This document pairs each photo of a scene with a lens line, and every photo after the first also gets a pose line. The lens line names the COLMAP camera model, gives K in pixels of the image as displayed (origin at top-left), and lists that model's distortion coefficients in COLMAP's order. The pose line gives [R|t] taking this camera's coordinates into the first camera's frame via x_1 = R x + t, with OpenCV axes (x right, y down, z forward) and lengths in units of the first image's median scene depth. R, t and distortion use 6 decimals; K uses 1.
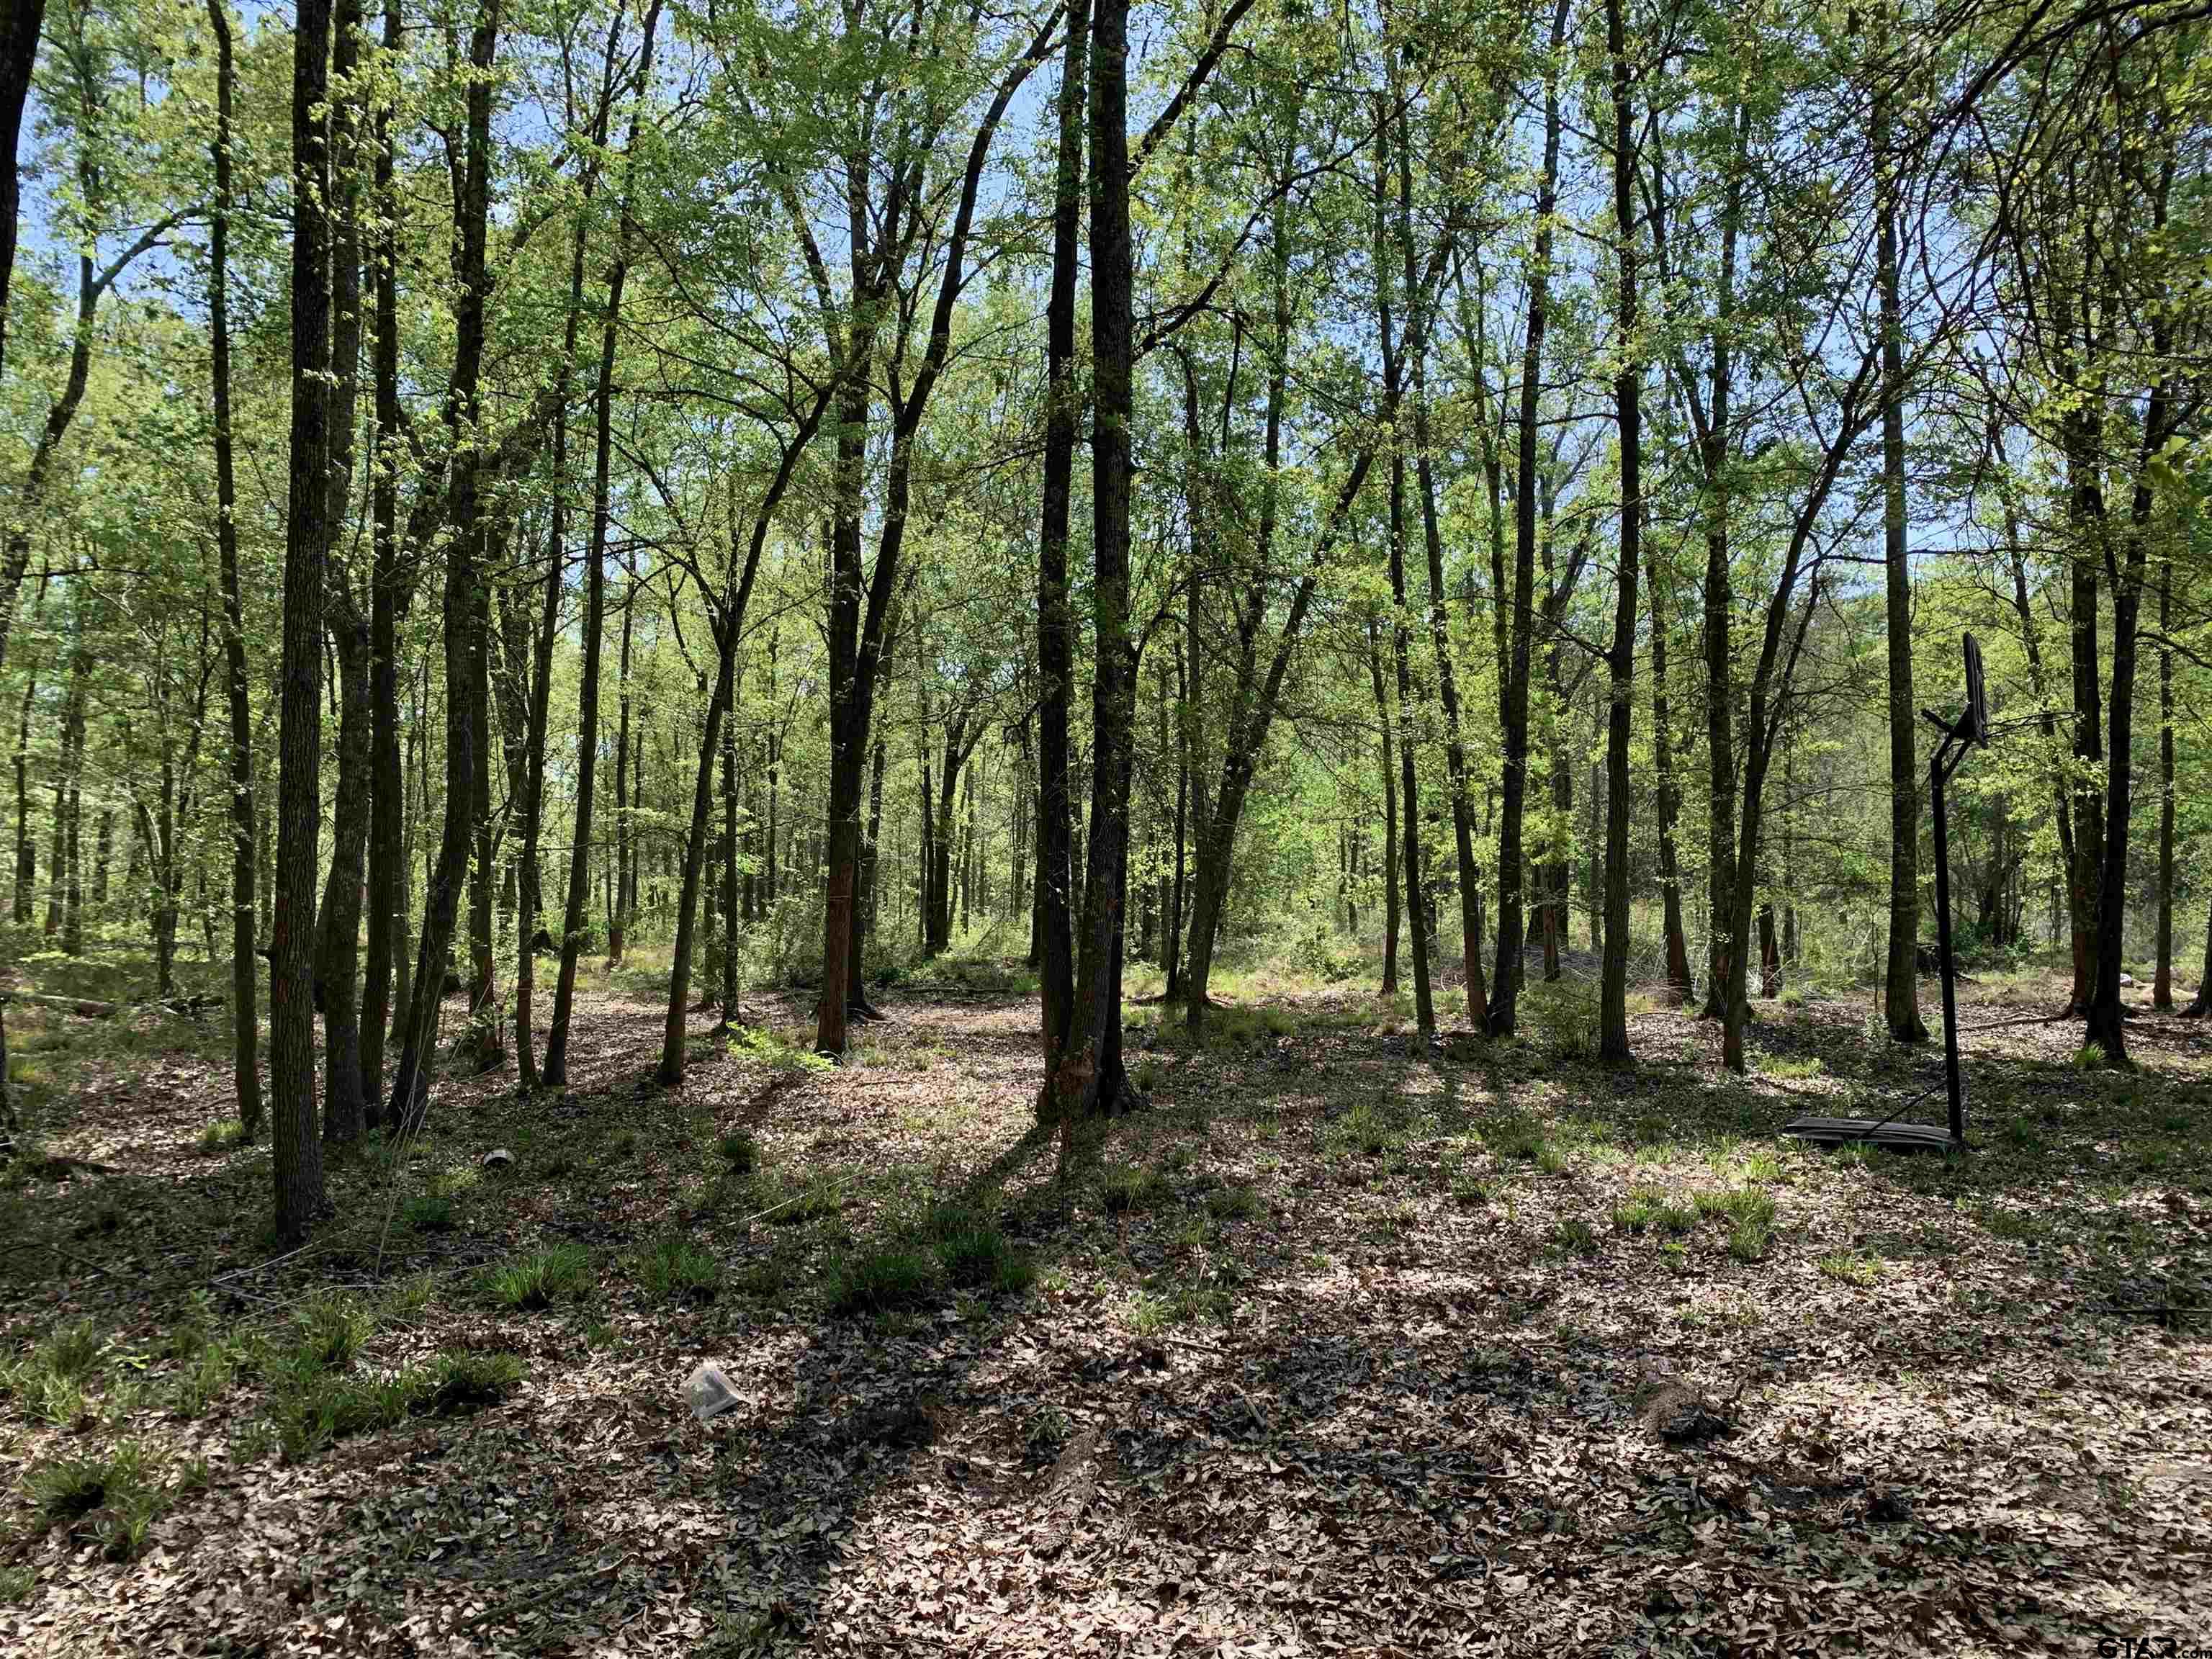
lens RADIAL K [[1668.0, 0, 1113.3], [0, 1668.0, 829.9], [0, 0, 1]] dist [0.014176, 0.006910]
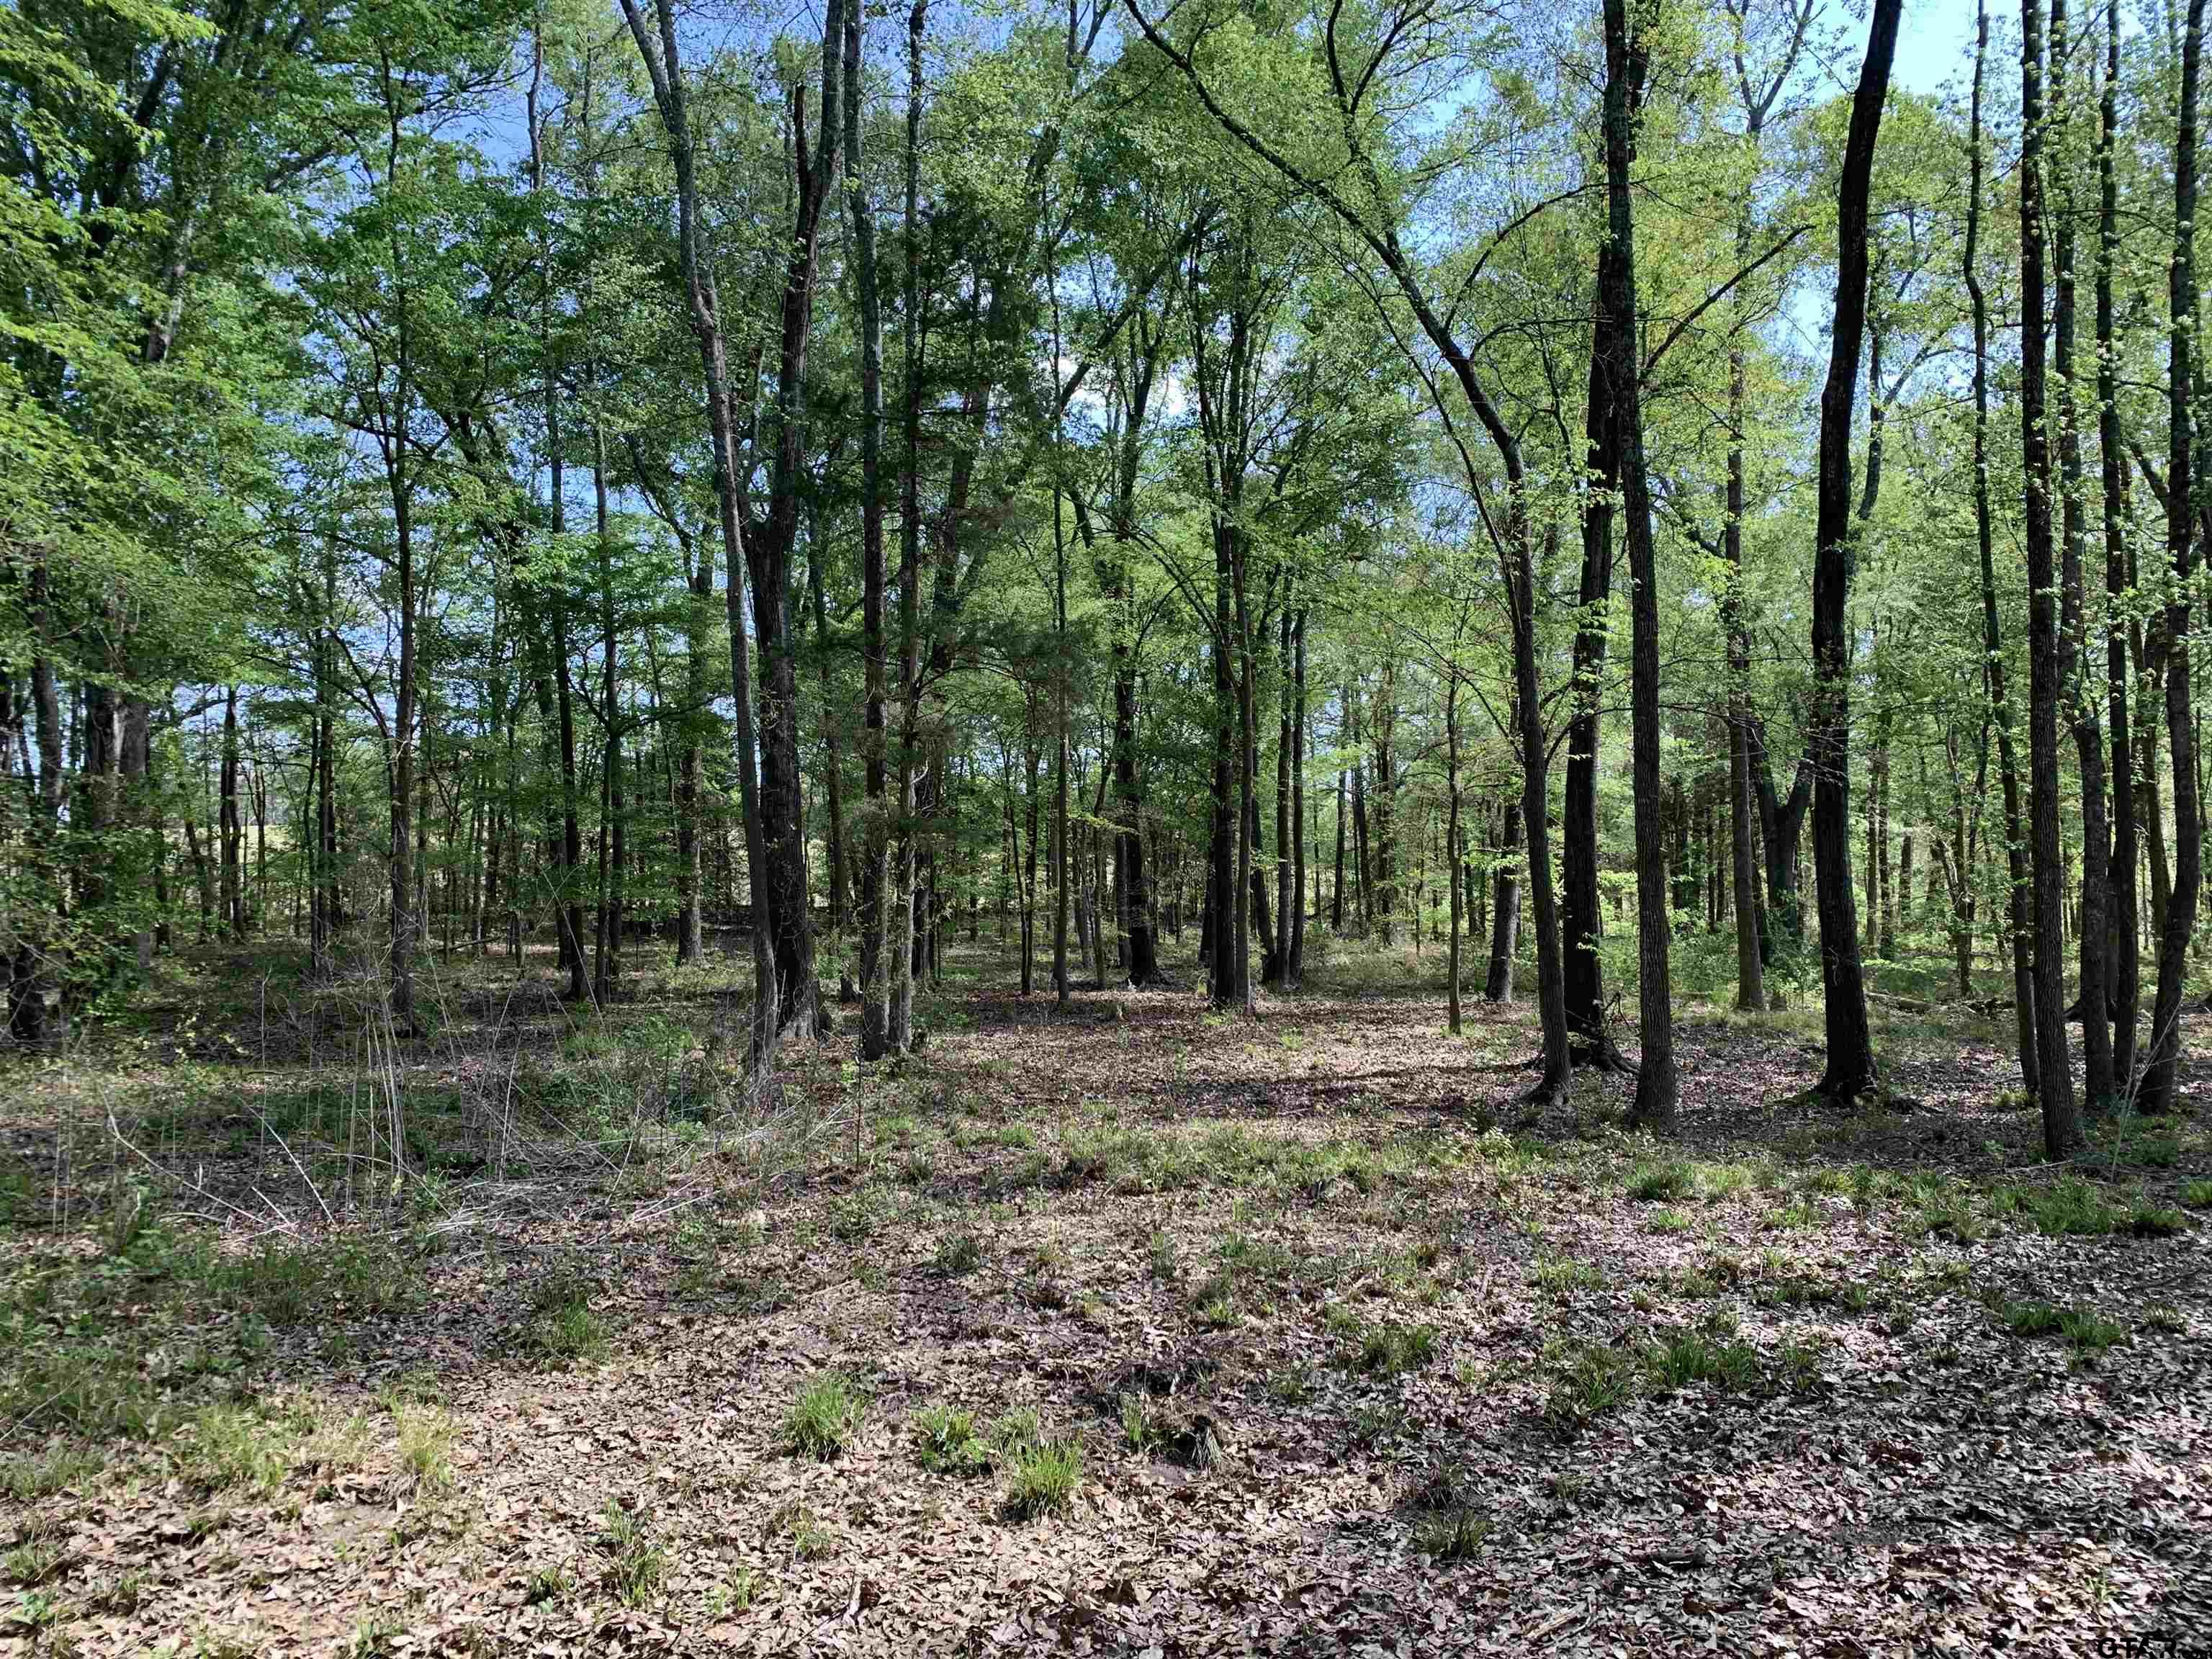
lens RADIAL K [[1668.0, 0, 1112.1], [0, 1668.0, 826.8], [0, 0, 1]] dist [0.014176, 0.006910]
pose [[0.554827, -0.041342, -0.830938, 0.078271], [0.036366, 0.999015, -0.025422, -0.012535], [0.831170, -0.016113, 0.555784, -0.139188]]
